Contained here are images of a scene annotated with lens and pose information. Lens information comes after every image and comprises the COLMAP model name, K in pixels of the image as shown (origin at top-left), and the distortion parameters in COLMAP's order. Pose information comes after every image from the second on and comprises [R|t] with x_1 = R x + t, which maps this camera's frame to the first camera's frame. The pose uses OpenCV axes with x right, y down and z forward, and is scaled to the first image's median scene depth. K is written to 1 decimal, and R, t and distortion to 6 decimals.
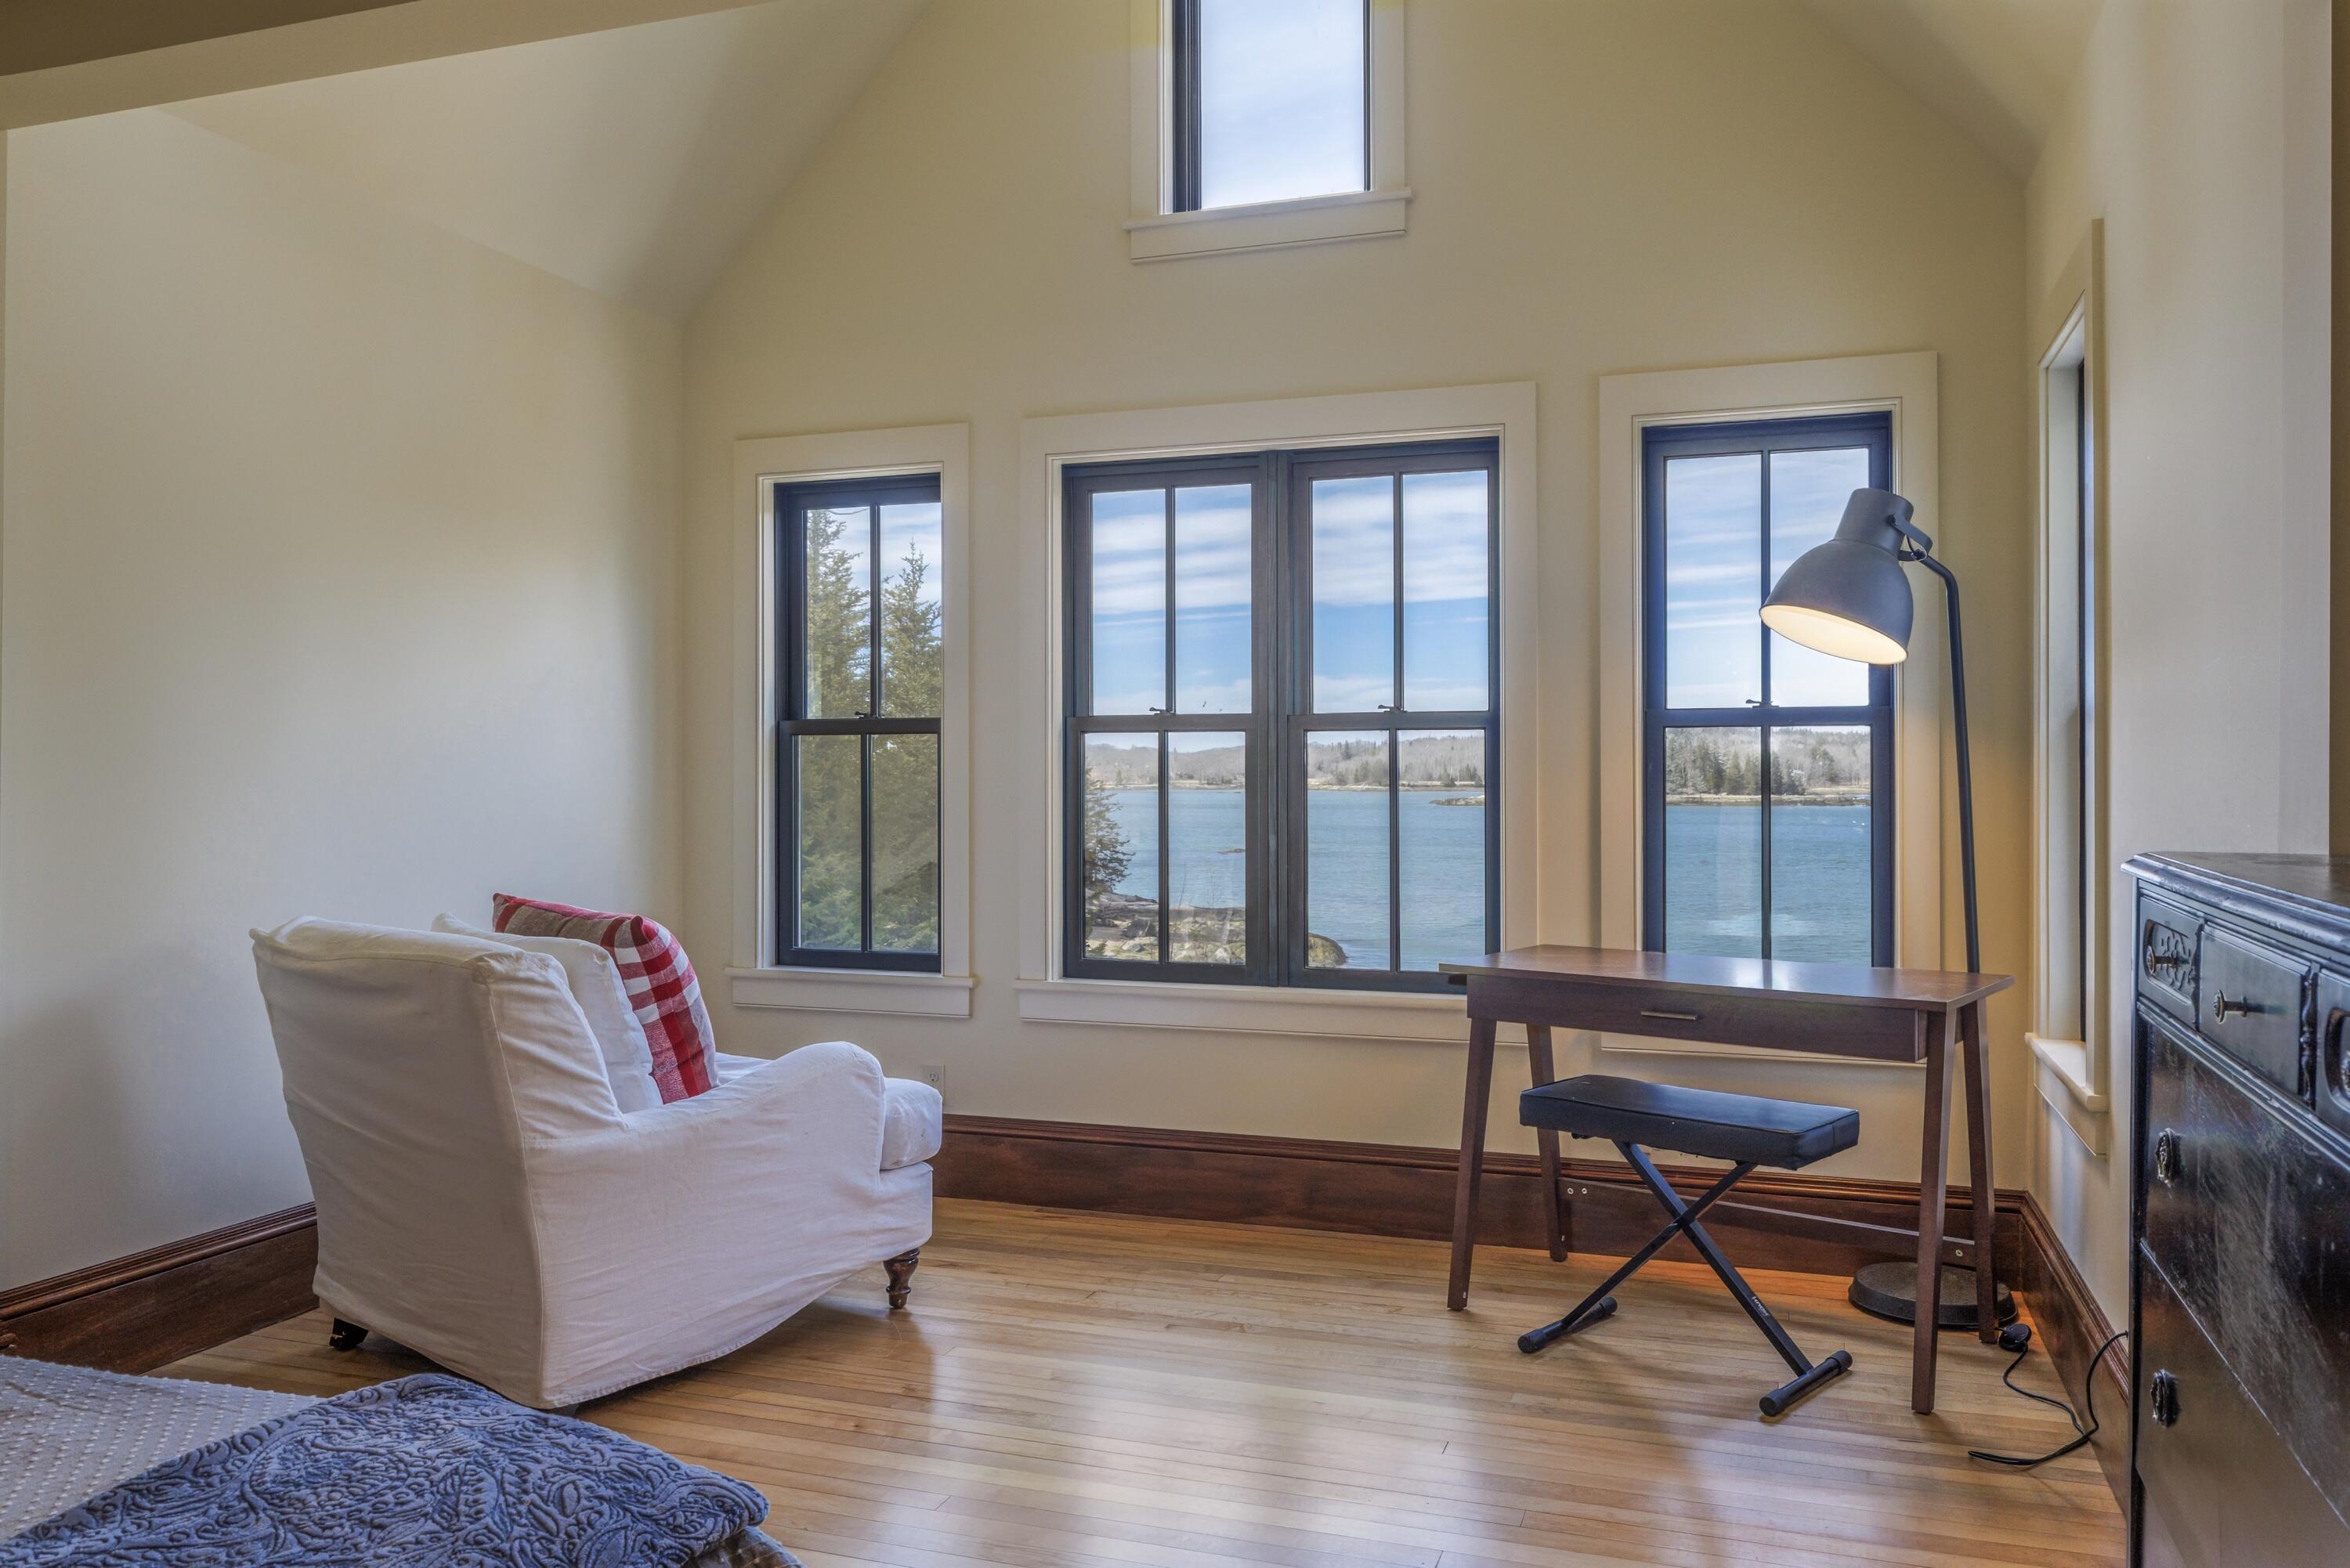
lens RADIAL K [[1760.0, 0, 1175.0], [0, 1760.0, 784.0], [0, 0, 1]] dist [0.004649, 0.000738]
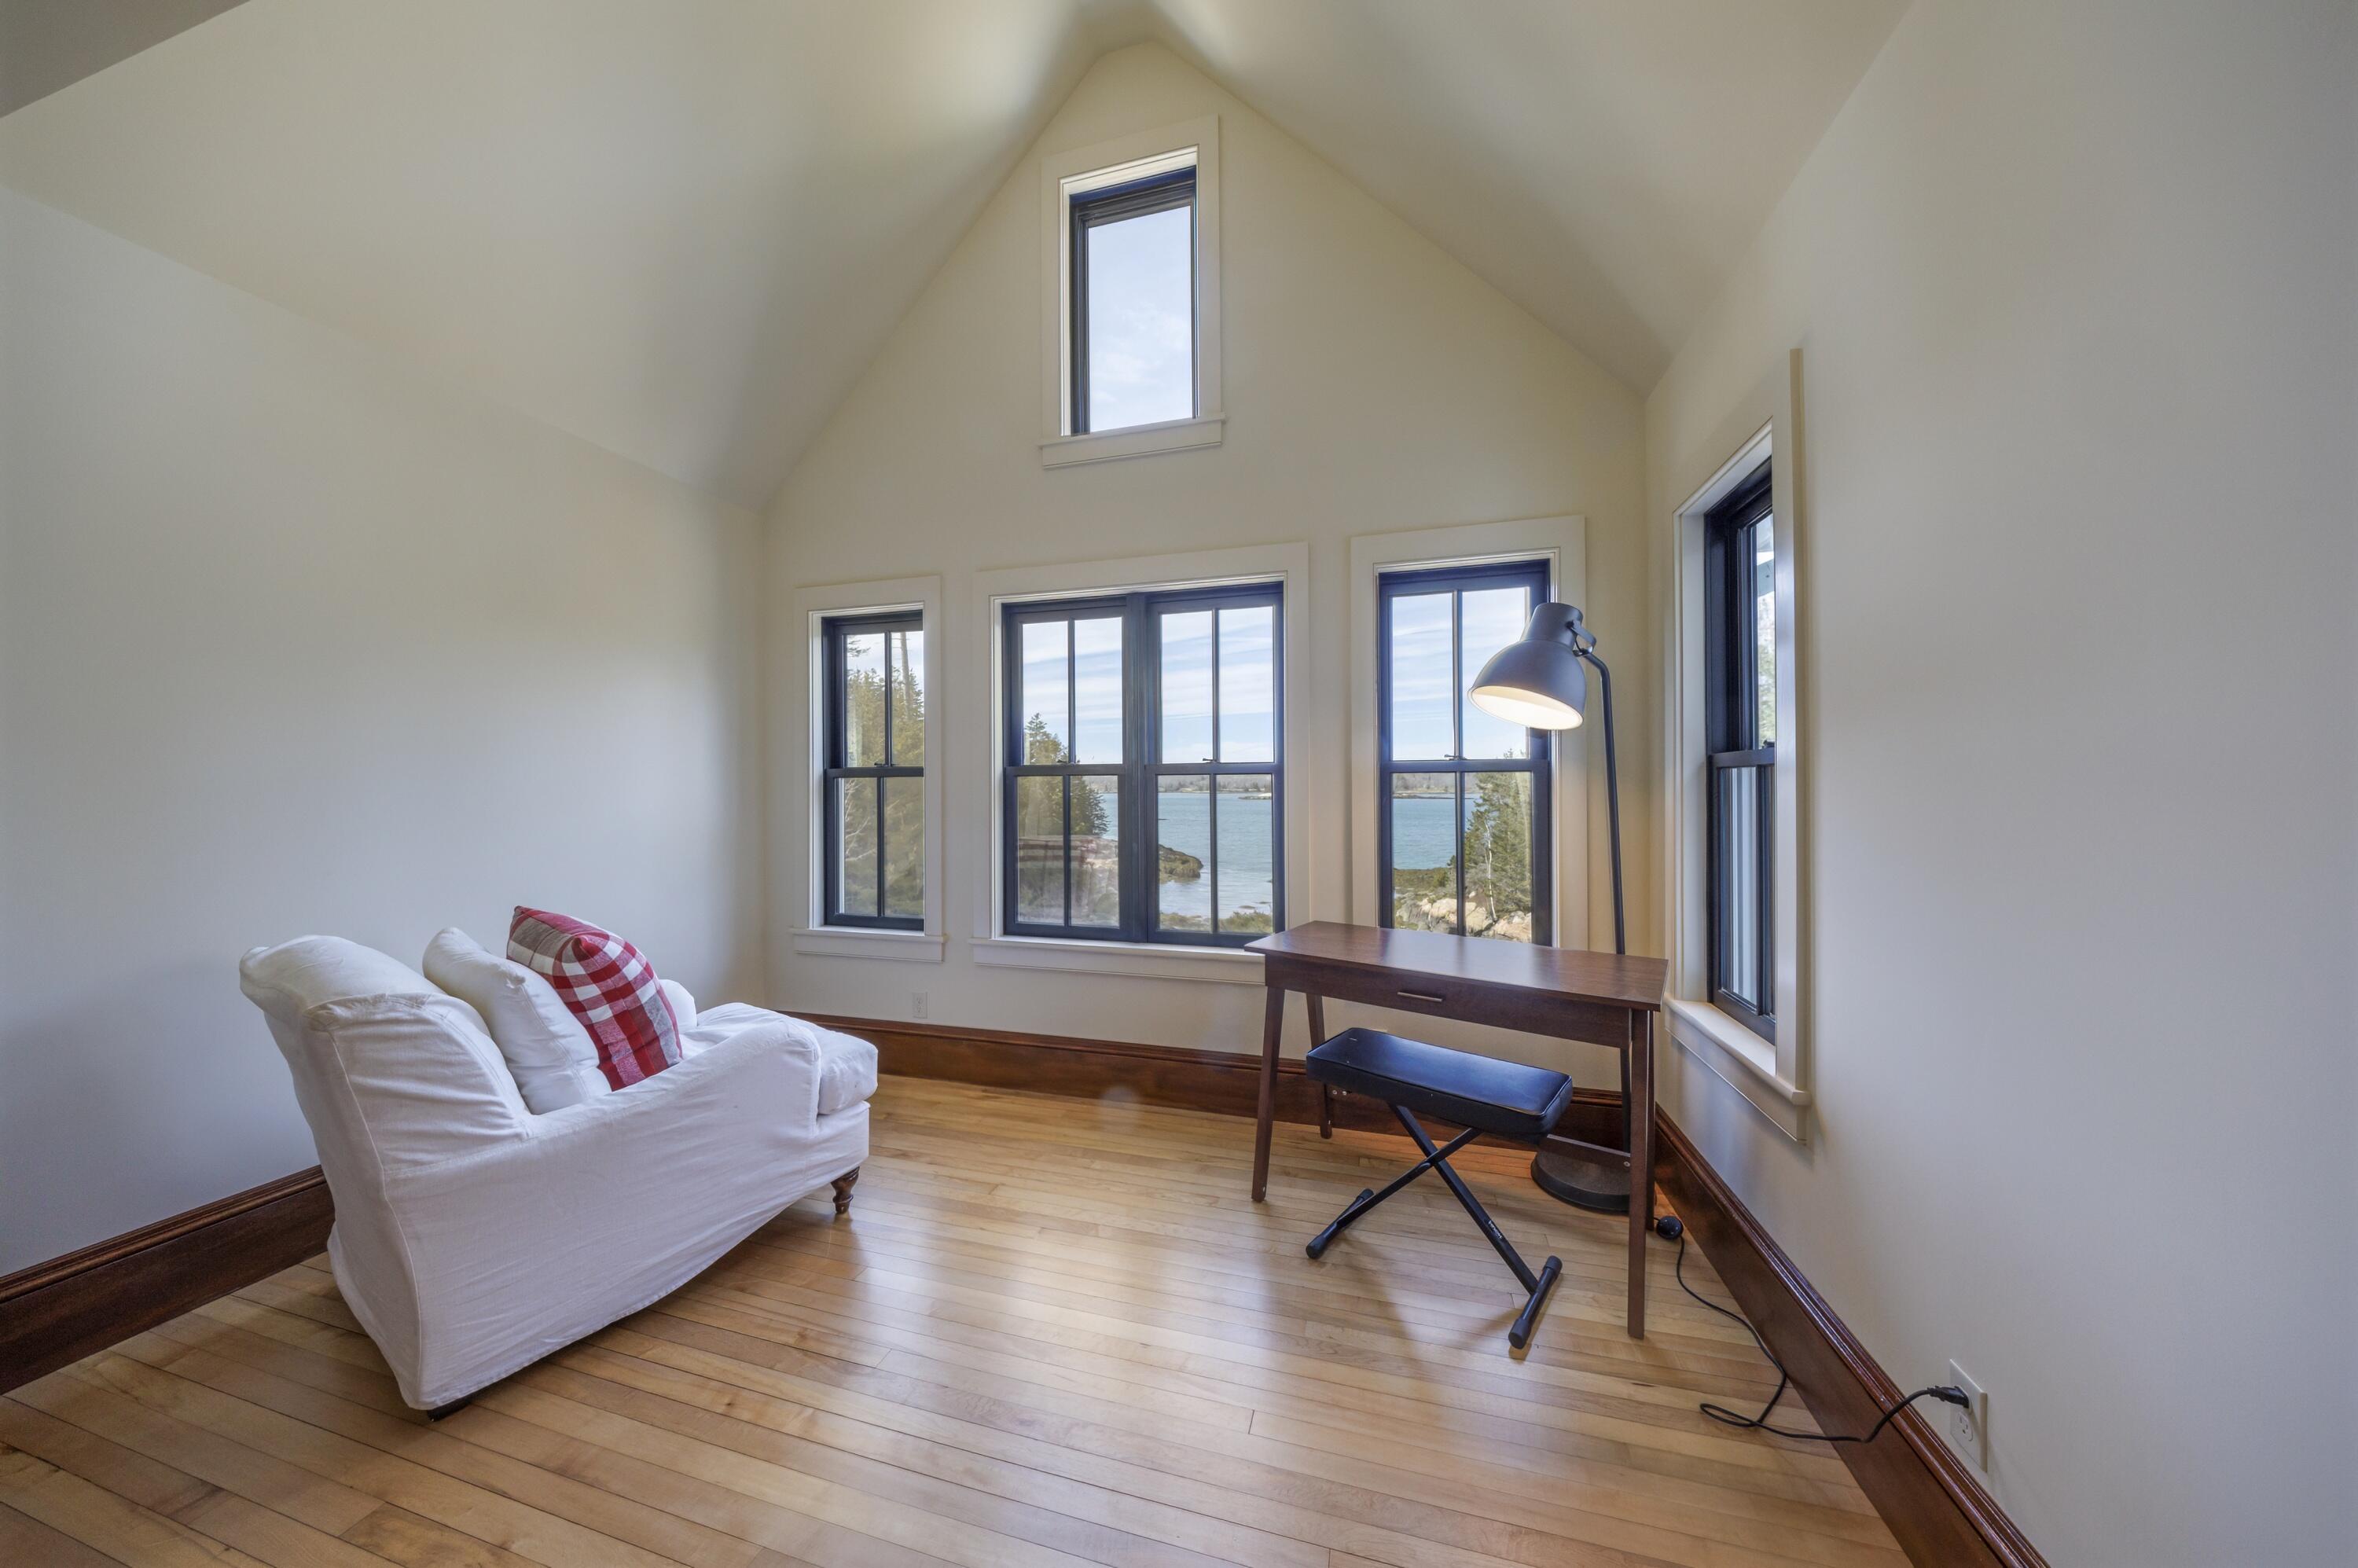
lens RADIAL K [[738.4, 0, 1179.0], [0, 738.4, 784.0], [0, 0, 1]] dist [-0.000033, -0.000001]
pose [[0.998246, -0.002534, 0.059153, 0.061608], [0.002991, 0.999966, -0.007647, -0.020125], [-0.059132, 0.007810, 0.998220, 0.404460]]
